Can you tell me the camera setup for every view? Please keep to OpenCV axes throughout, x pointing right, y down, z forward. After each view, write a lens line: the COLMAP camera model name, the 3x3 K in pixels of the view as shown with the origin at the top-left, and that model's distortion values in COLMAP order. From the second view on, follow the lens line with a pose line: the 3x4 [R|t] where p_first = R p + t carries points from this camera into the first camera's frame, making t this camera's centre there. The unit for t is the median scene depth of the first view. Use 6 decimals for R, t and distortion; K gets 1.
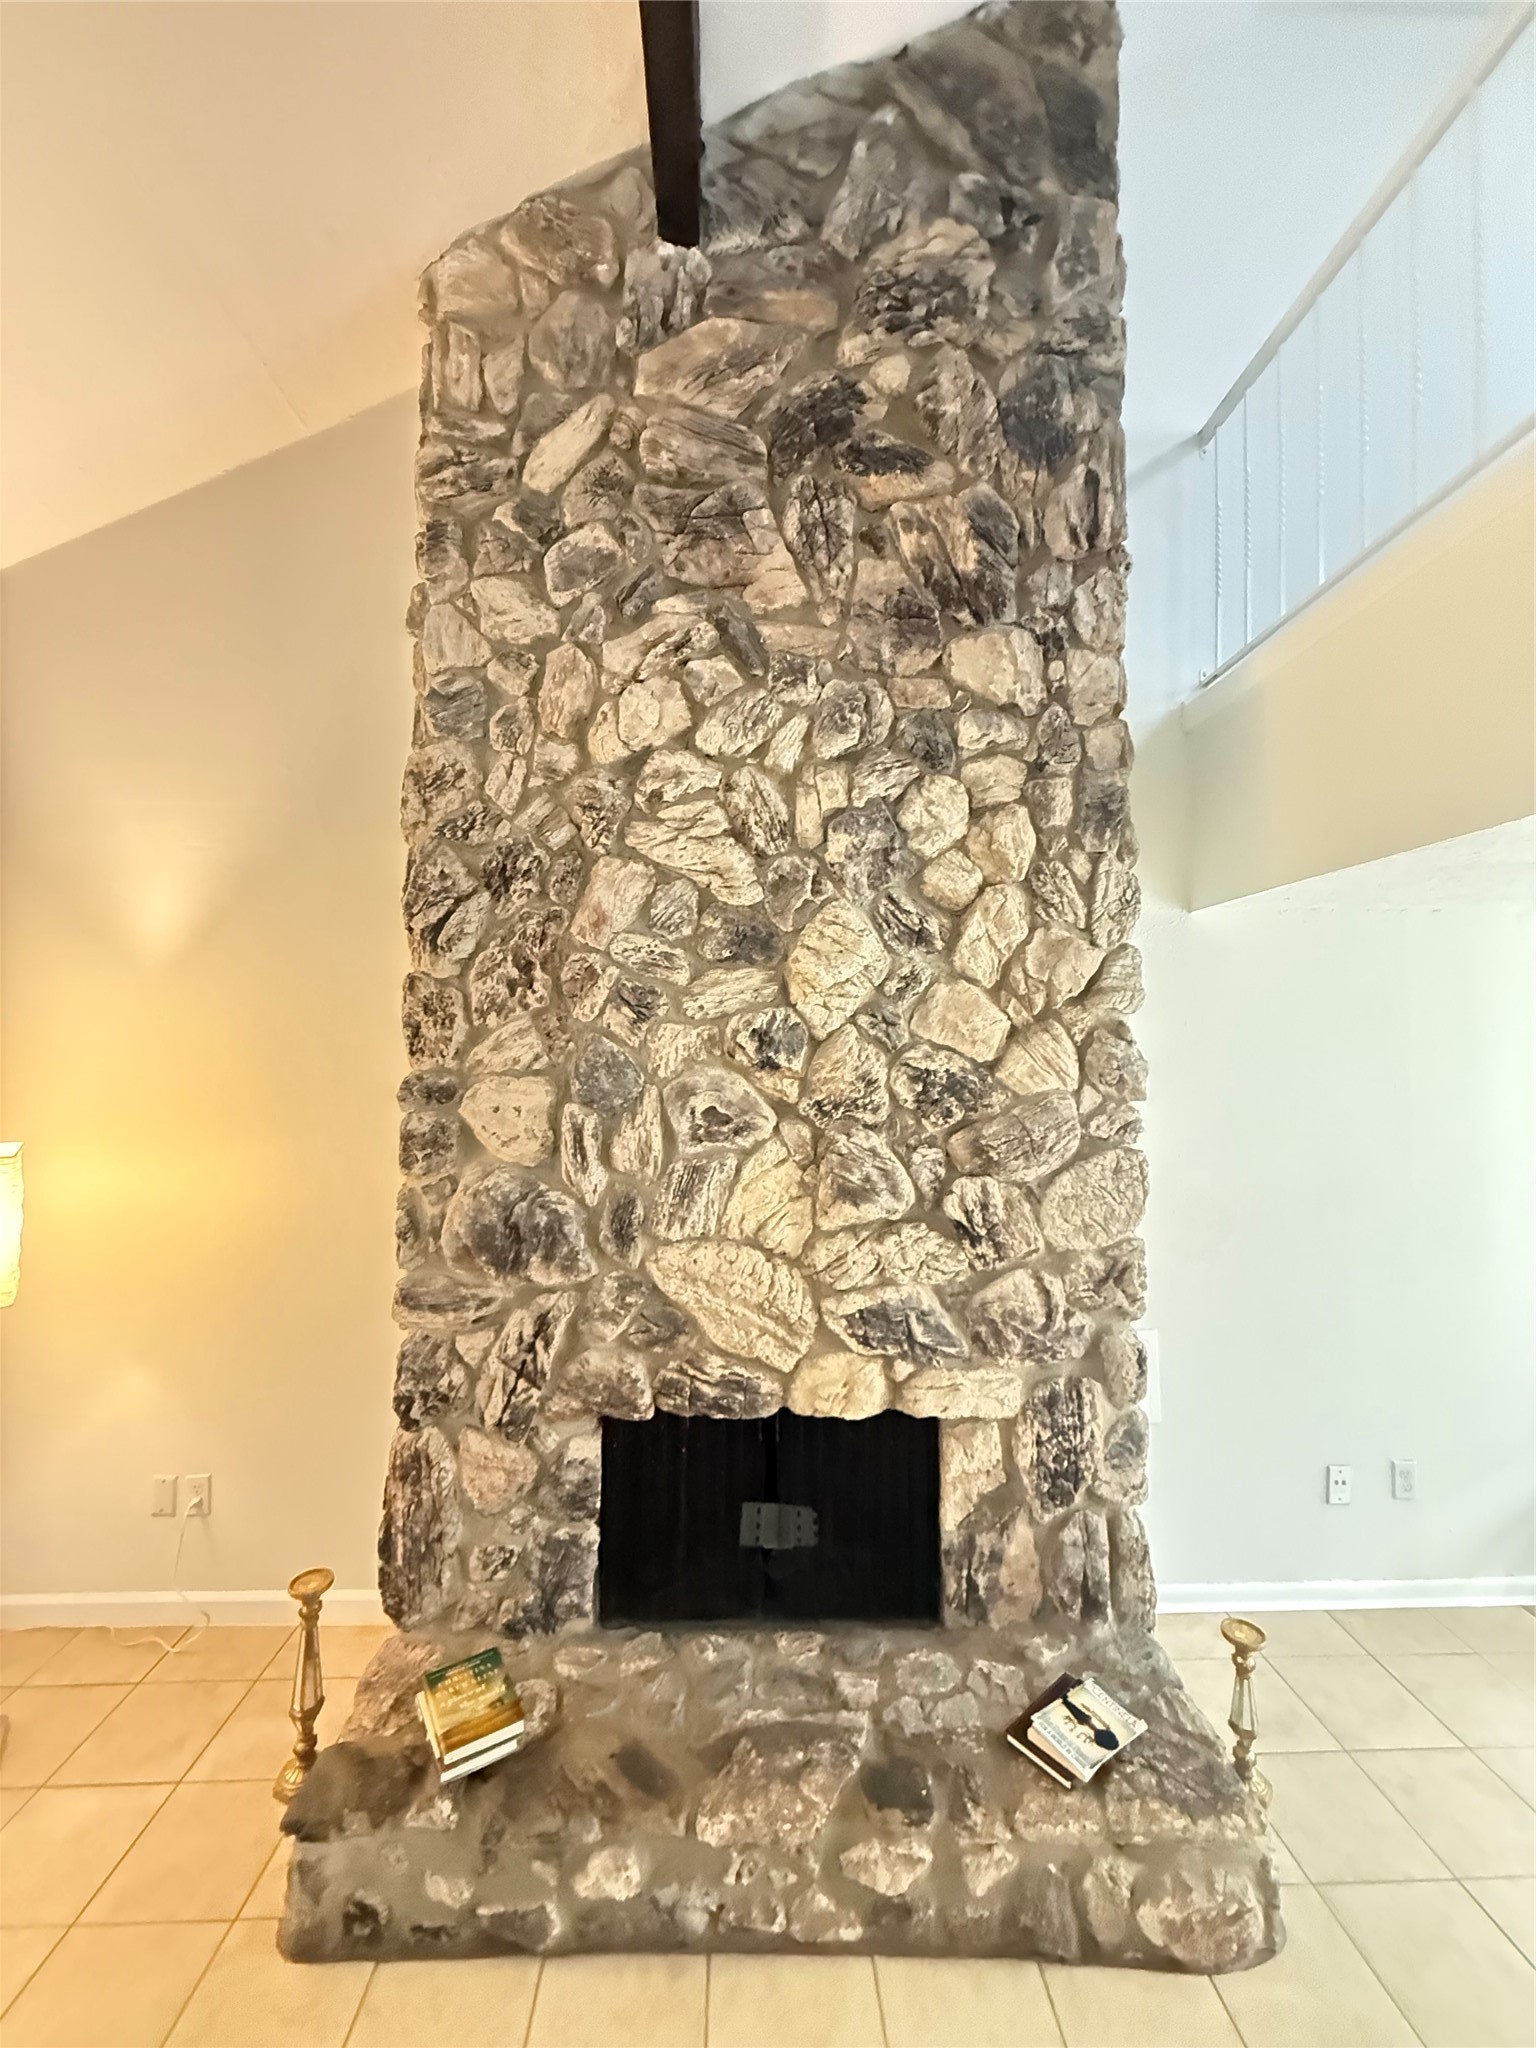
lens RADIAL K [[819.3, 0, 767.9], [0, 819.3, 1020.5], [0, 0, 1]] dist [0.000979, -0.000221]
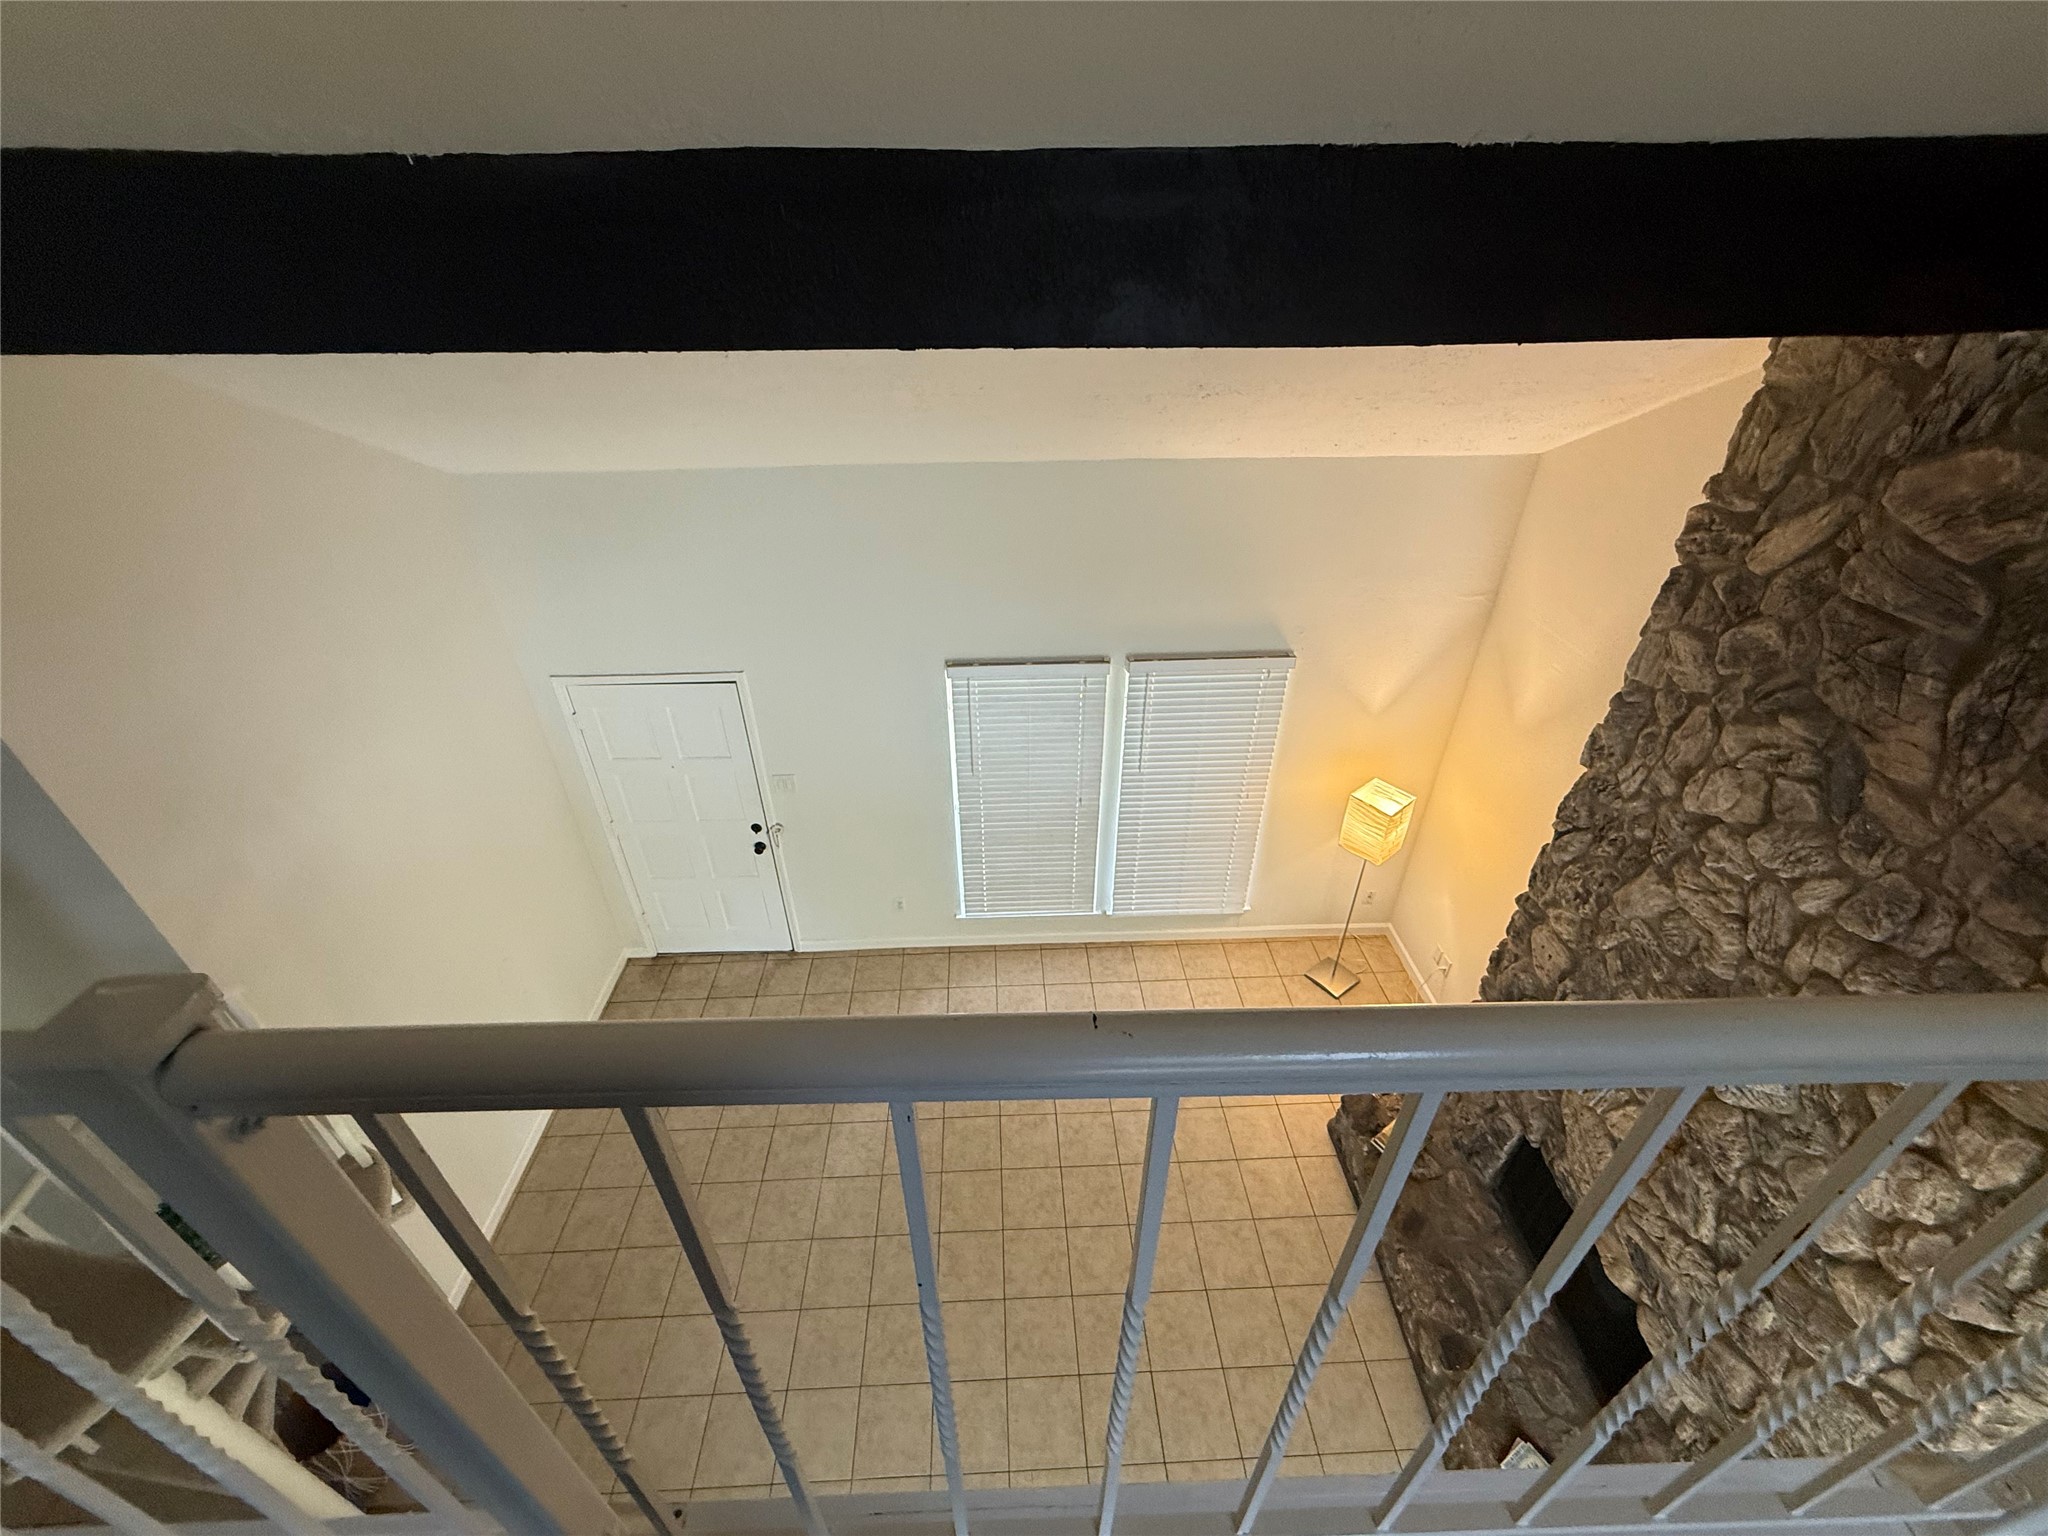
lens RADIAL K [[819.3, 0, 1019.6], [0, 819.3, 770.4], [0, 0, 1]] dist [0.000979, -0.000221]
pose [[0.003919, 0.547428, -0.836844, 0.806583], [0.043623, 0.835960, 0.547054, -1.085162], [0.999040, -0.038649, -0.020604, 0.013191]]
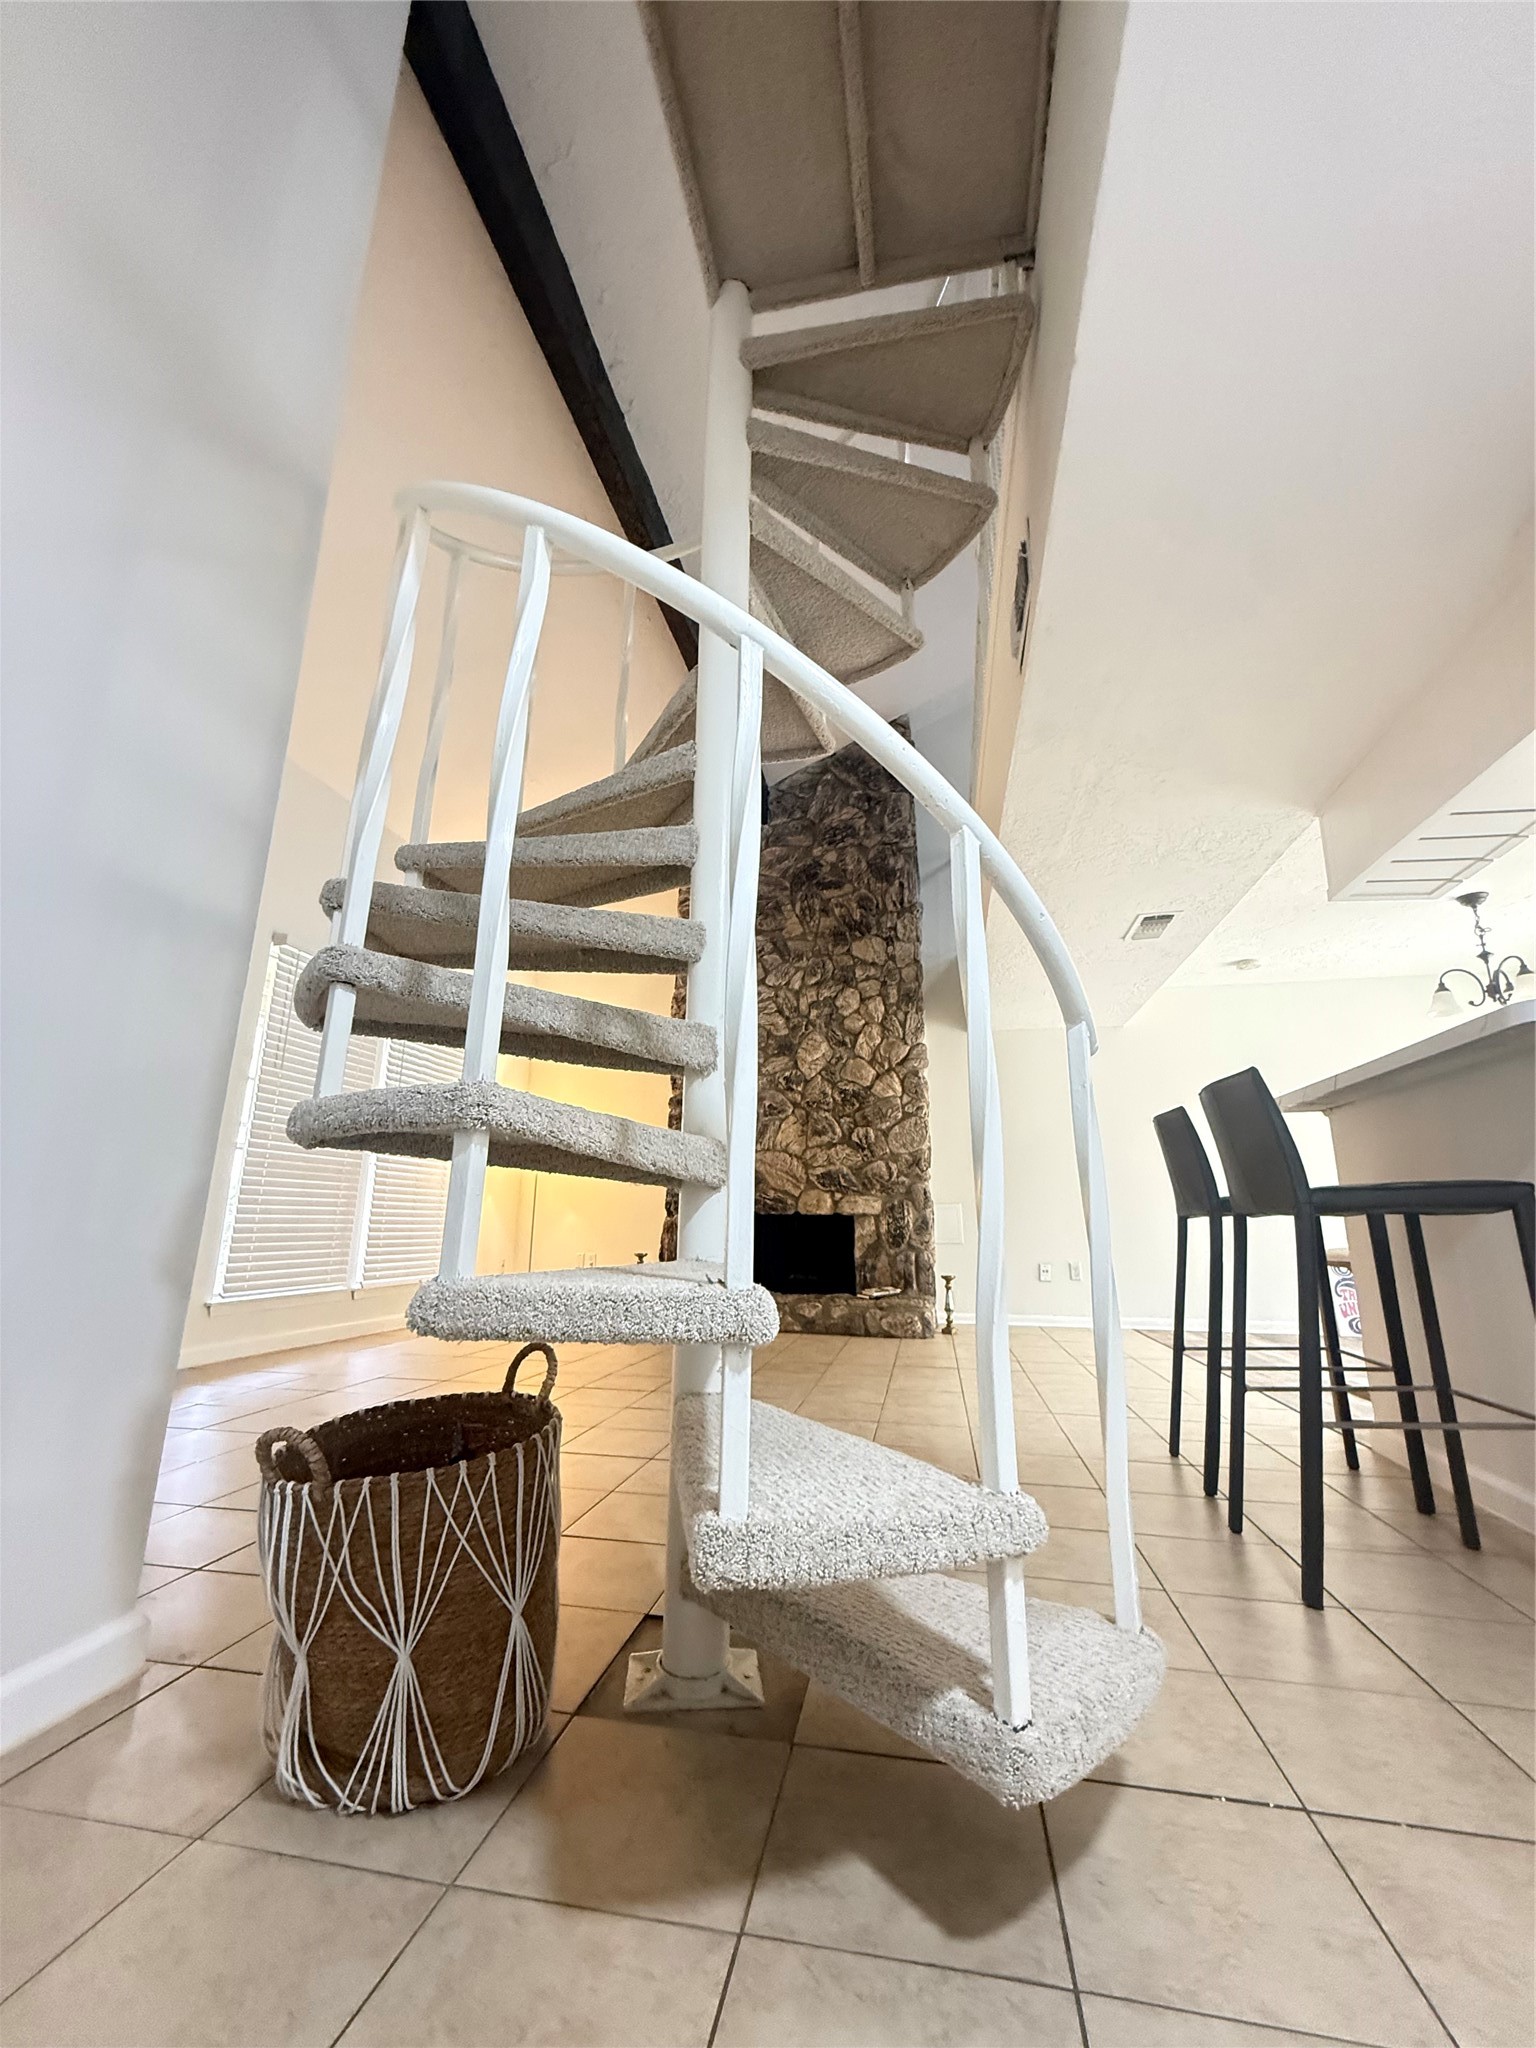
lens RADIAL K [[819.3, 0, 769.0], [0, 819.3, 1019.6], [0, 0, 1]] dist [0.000979, -0.000221]
pose [[0.973975, -0.050517, -0.220953, 0.569369], [0.003160, 0.977777, -0.209626, 0.412466], [0.226633, 0.203472, 0.952490, -1.786358]]
